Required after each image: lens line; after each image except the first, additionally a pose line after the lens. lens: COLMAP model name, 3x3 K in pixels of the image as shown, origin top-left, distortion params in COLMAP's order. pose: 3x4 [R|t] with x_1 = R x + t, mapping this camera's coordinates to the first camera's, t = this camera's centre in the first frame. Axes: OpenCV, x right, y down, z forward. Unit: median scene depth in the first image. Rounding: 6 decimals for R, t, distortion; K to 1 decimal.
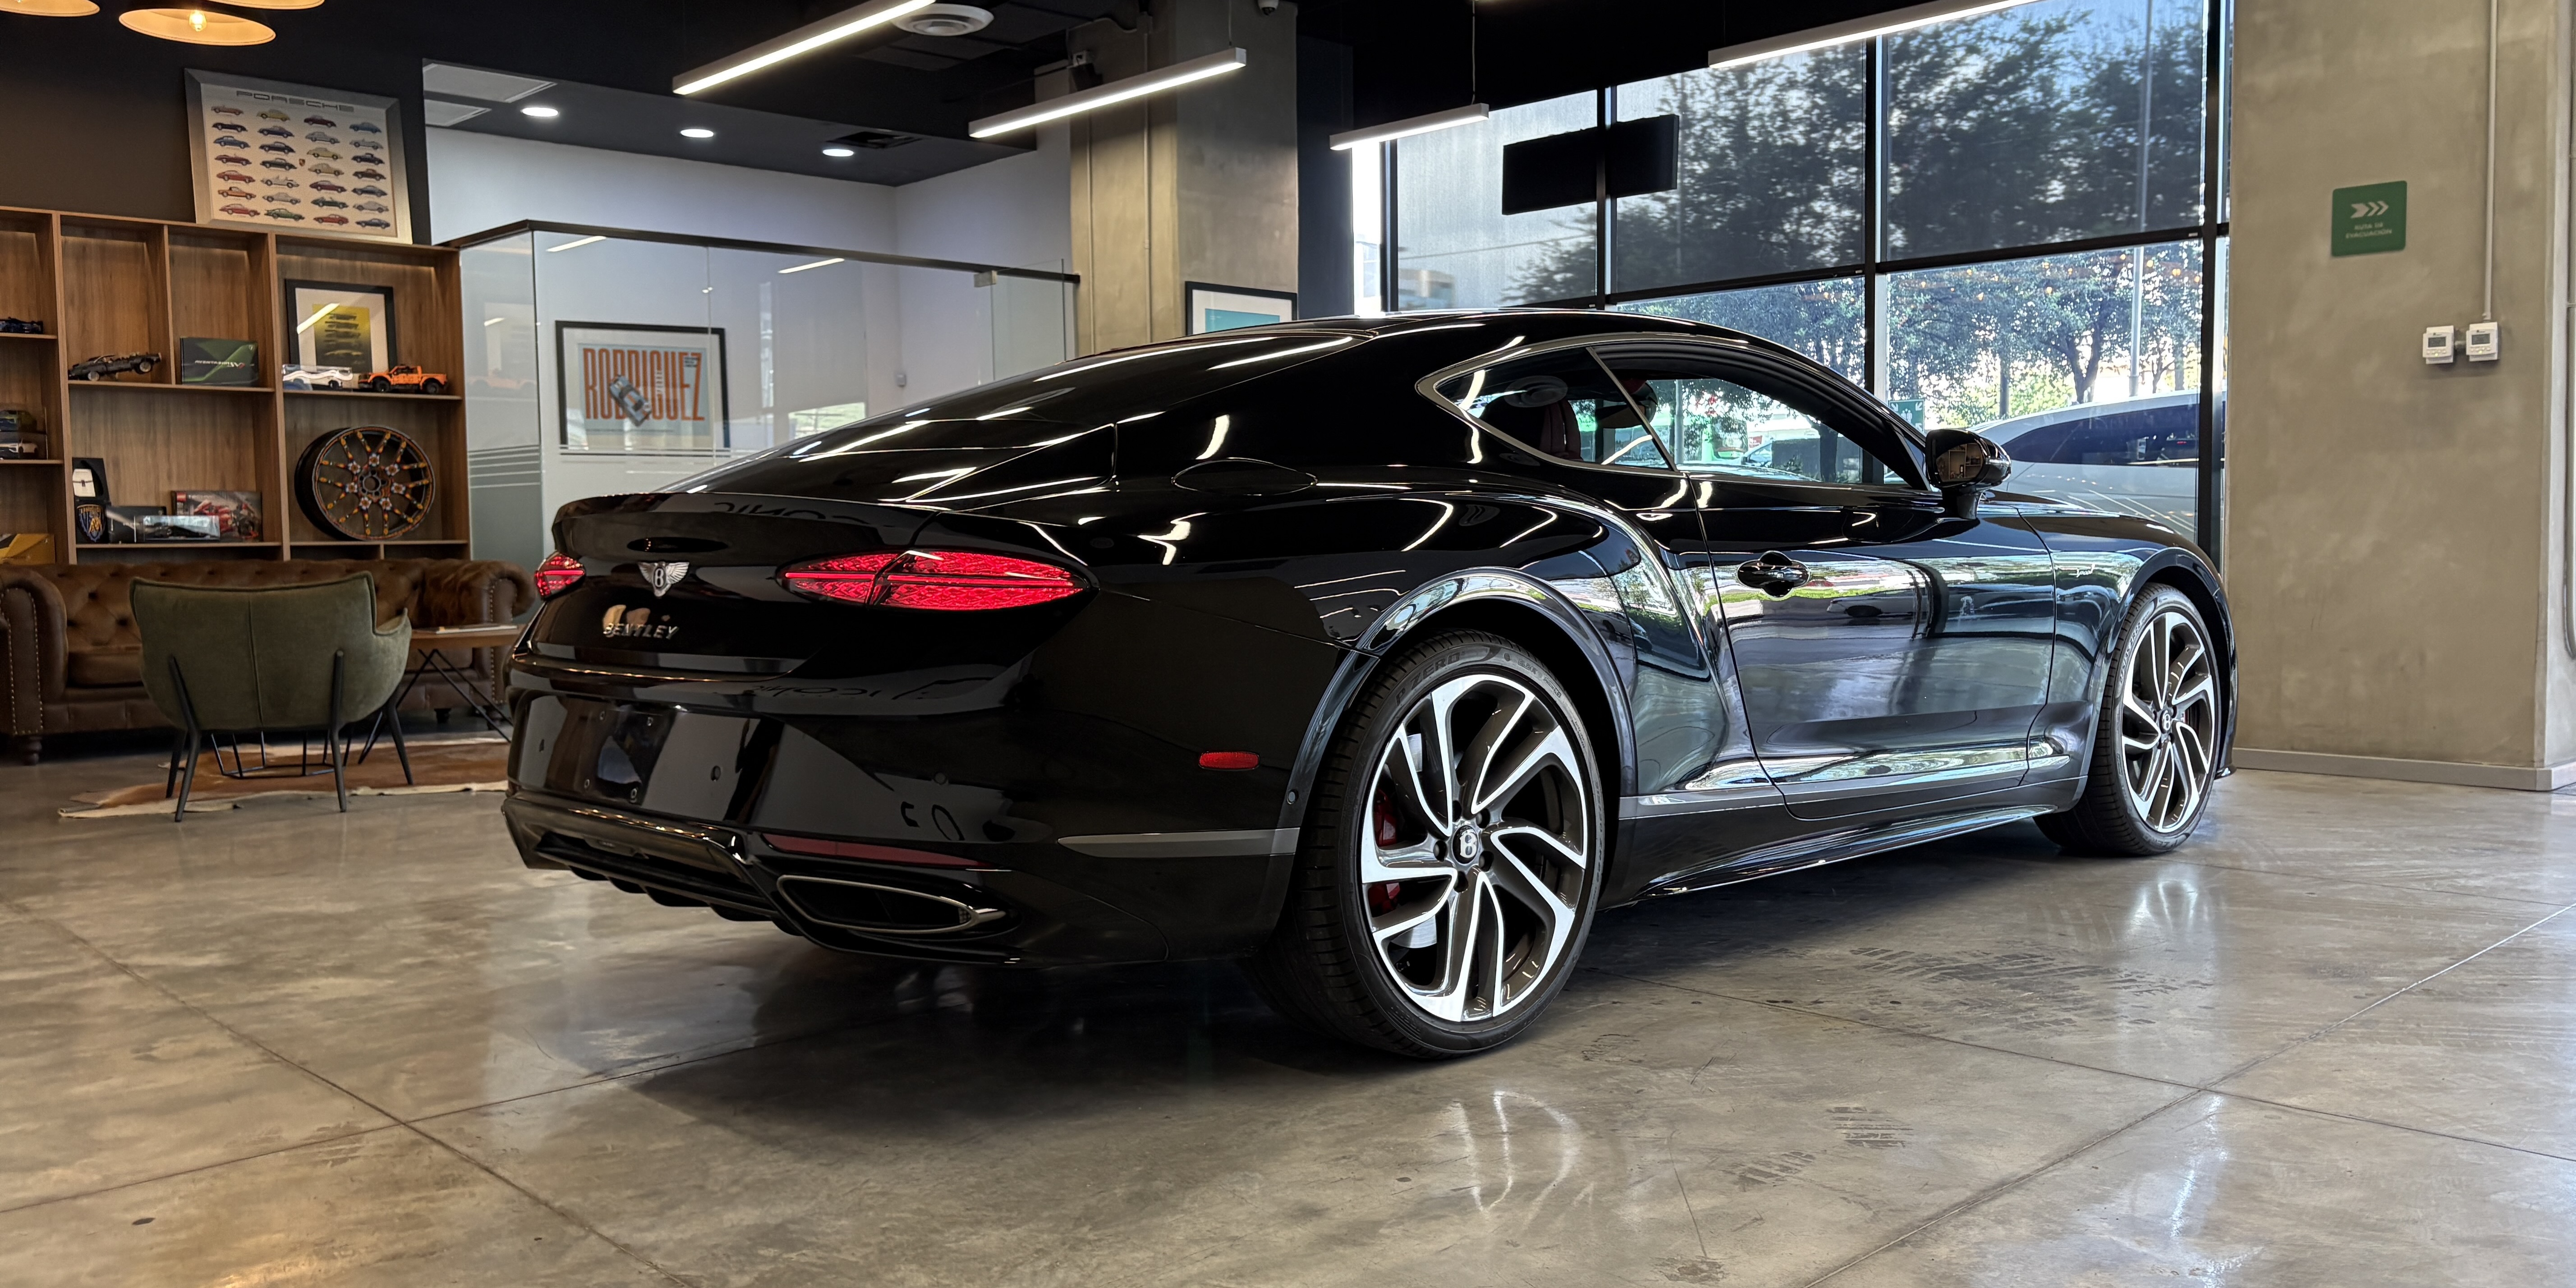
lens RADIAL K [[1955.3, 0, 1282.6], [0, 1955.3, 634.4], [0, 0, 1]] dist [0.037283, -0.040307]
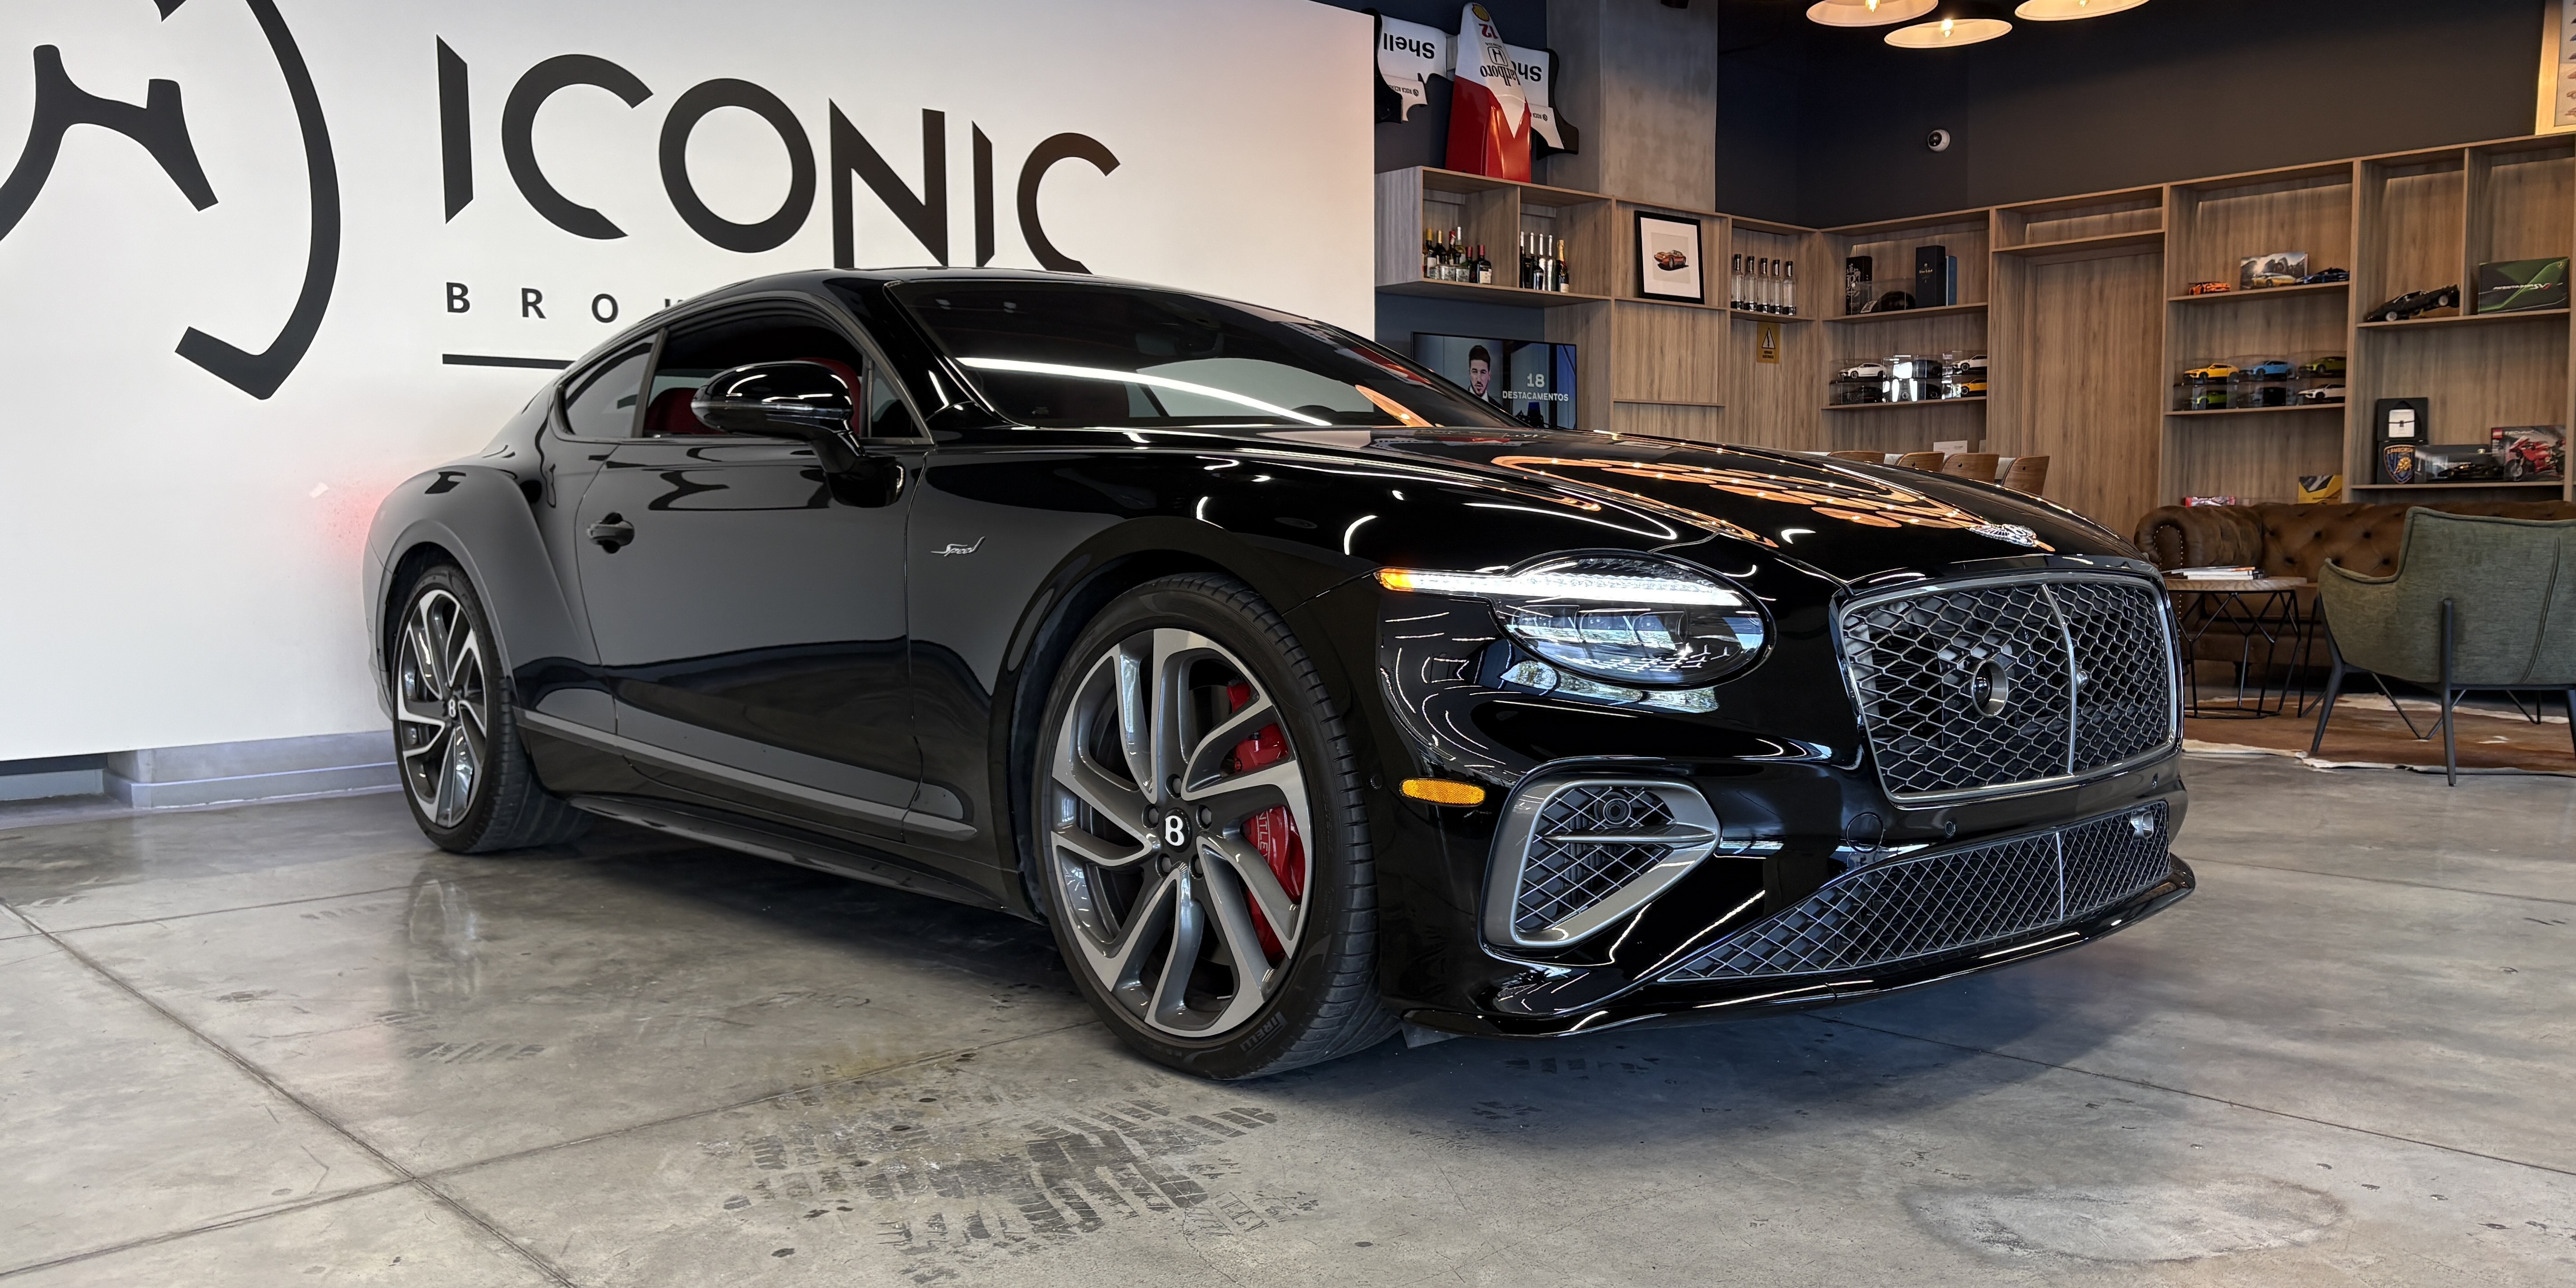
lens RADIAL K [[1955.3, 0, 1283.7], [0, 1955.3, 651.1], [0, 0, 1]] dist [0.037283, -0.040307]
pose [[-0.012629, 0.080515, -0.996673, 0.400901], [-0.042878, 0.995792, 0.080987, -0.018026], [0.999001, 0.043758, -0.009123, 0.440096]]
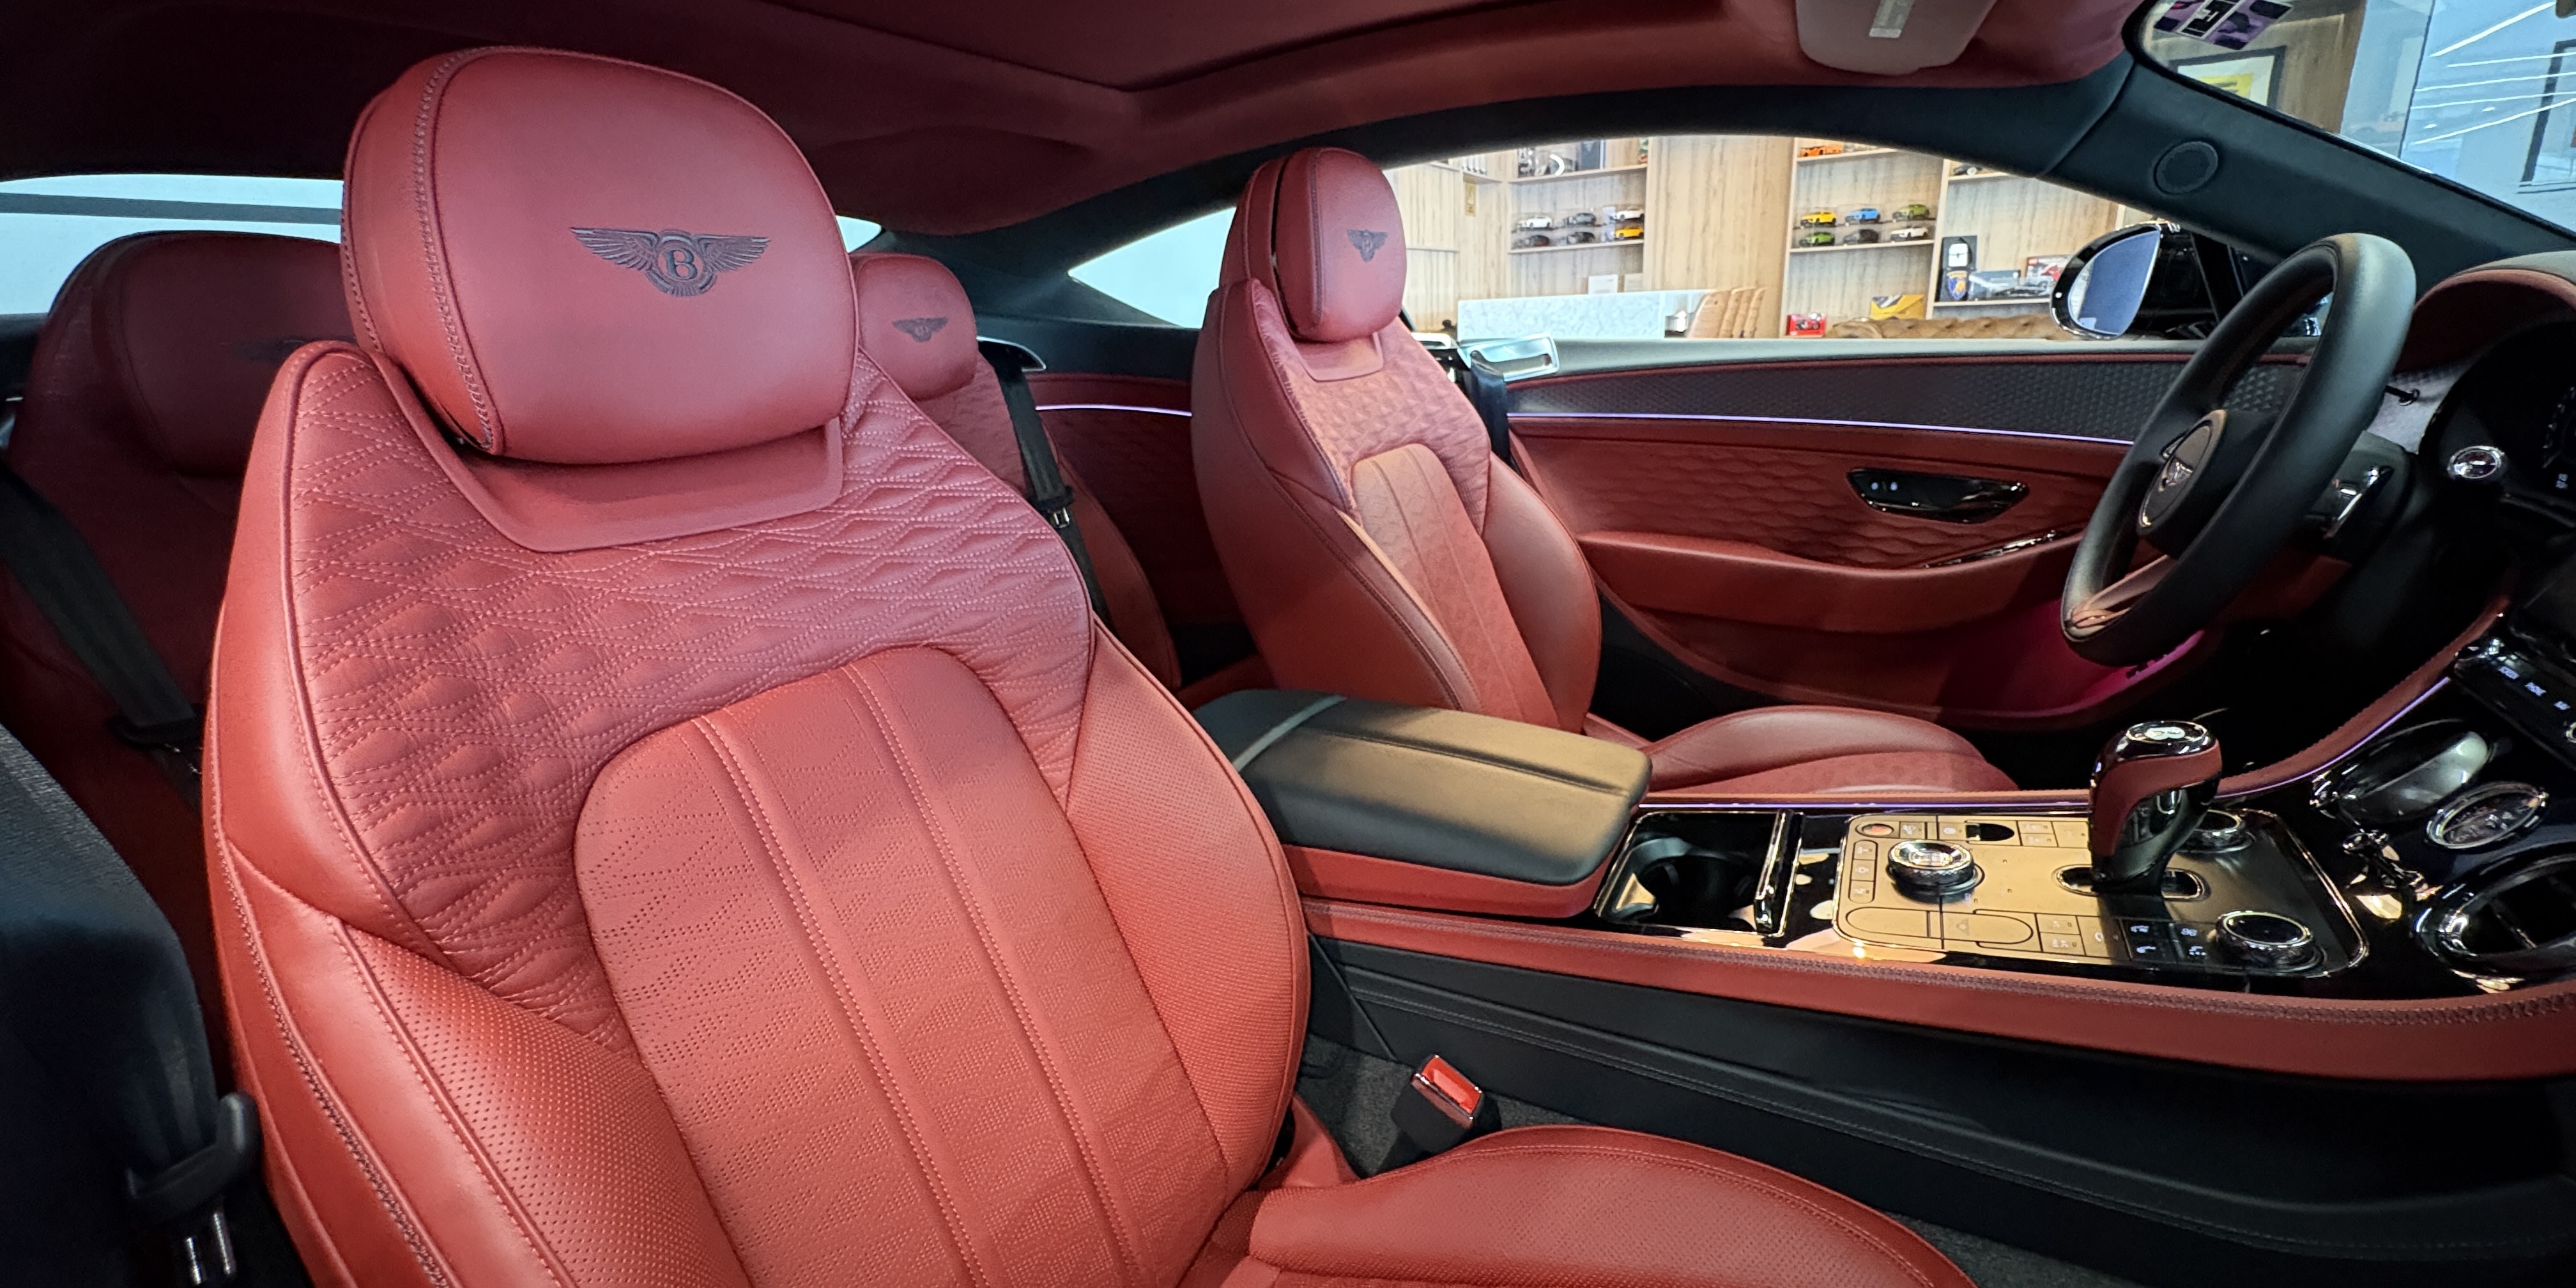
lens RADIAL K [[1022.8, 0, 1293.8], [0, 1022.8, 601.3], [0, 0, 1]] dist [-0.003092, -0.000113]
pose [[0.286029, 0.261031, -0.921982, -0.020043], [-0.008006, 0.962798, 0.270104, -0.032337], [0.958187, -0.069876, 0.277478, 0.335684]]
